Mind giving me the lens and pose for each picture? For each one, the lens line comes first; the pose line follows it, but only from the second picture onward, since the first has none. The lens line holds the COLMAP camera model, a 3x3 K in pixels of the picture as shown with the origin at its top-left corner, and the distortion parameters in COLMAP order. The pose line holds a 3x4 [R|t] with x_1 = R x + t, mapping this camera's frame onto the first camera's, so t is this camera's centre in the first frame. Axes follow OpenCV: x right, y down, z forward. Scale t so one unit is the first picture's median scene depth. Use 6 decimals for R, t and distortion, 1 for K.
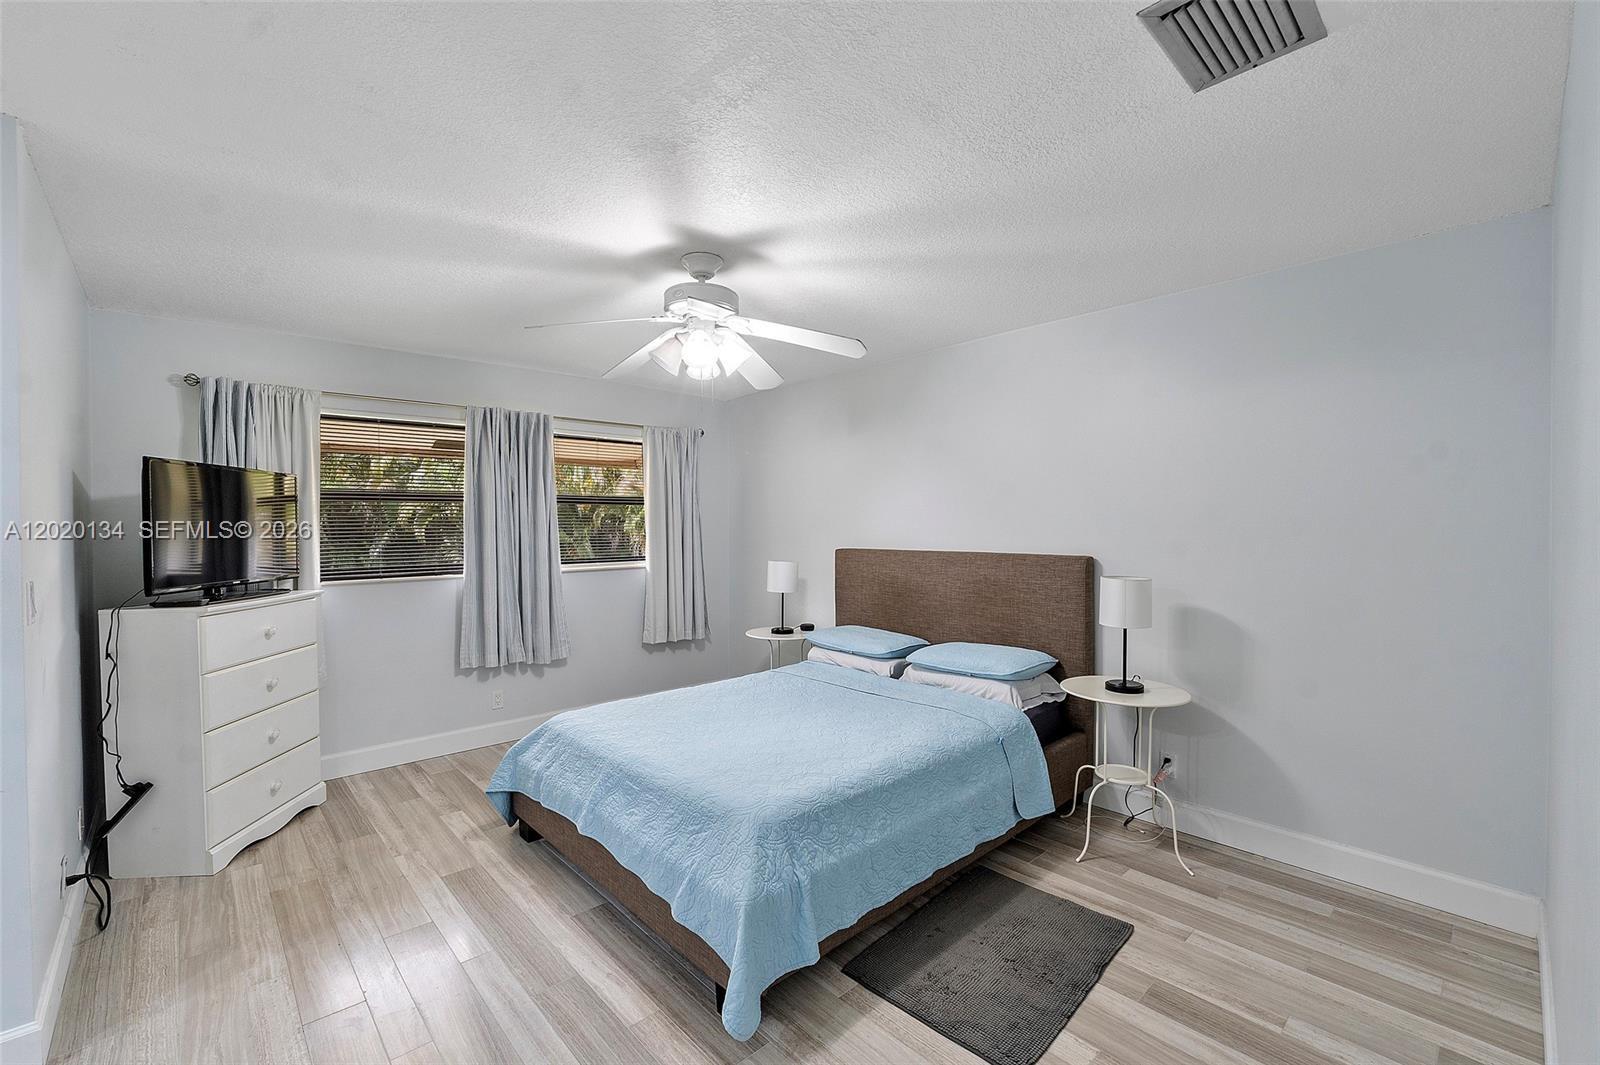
lens RADIAL K [[673.5, 0, 789.9], [0, 673.5, 528.9], [0, 0, 1]] dist [-0.008874, 0.000500]
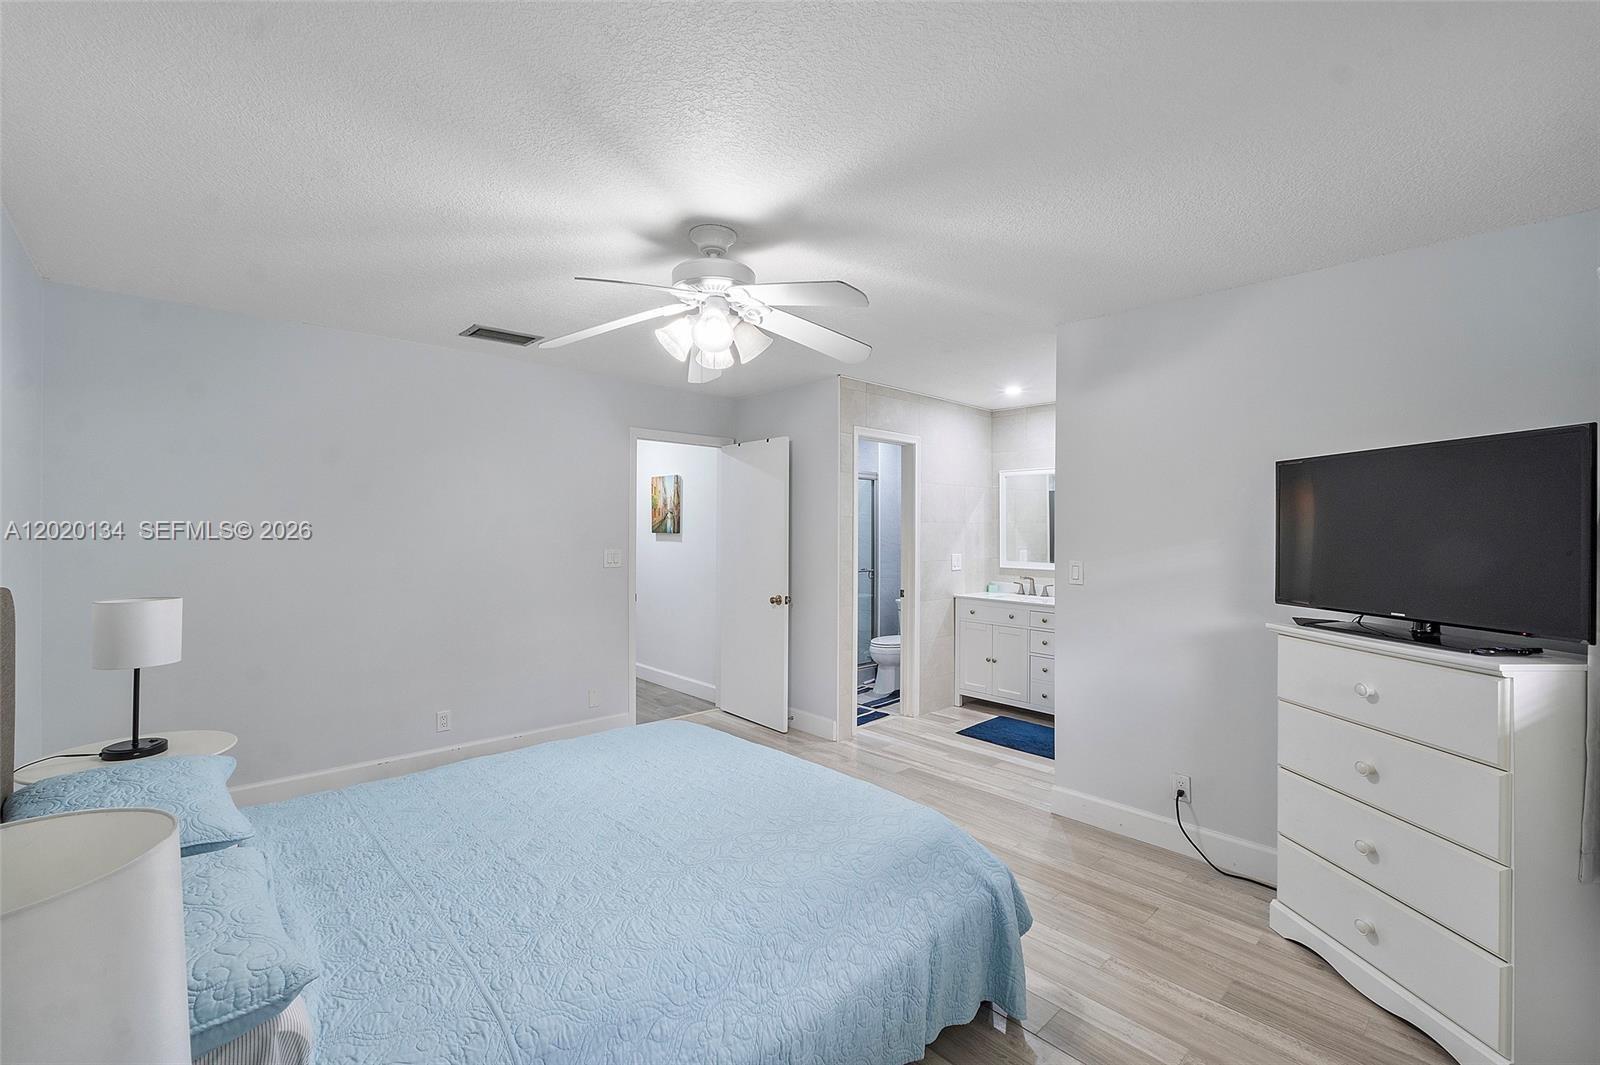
lens RADIAL K [[687.1, 0, 800.0], [0, 687.1, 532.5], [0, 0, 1]] dist [-0.001354, 0.000094]
pose [[-0.999811, 0.001734, -0.019383, -0.229934], [0.001369, 0.999821, 0.018851, -0.019166], [0.019412, 0.018821, -0.999634, 1.908863]]
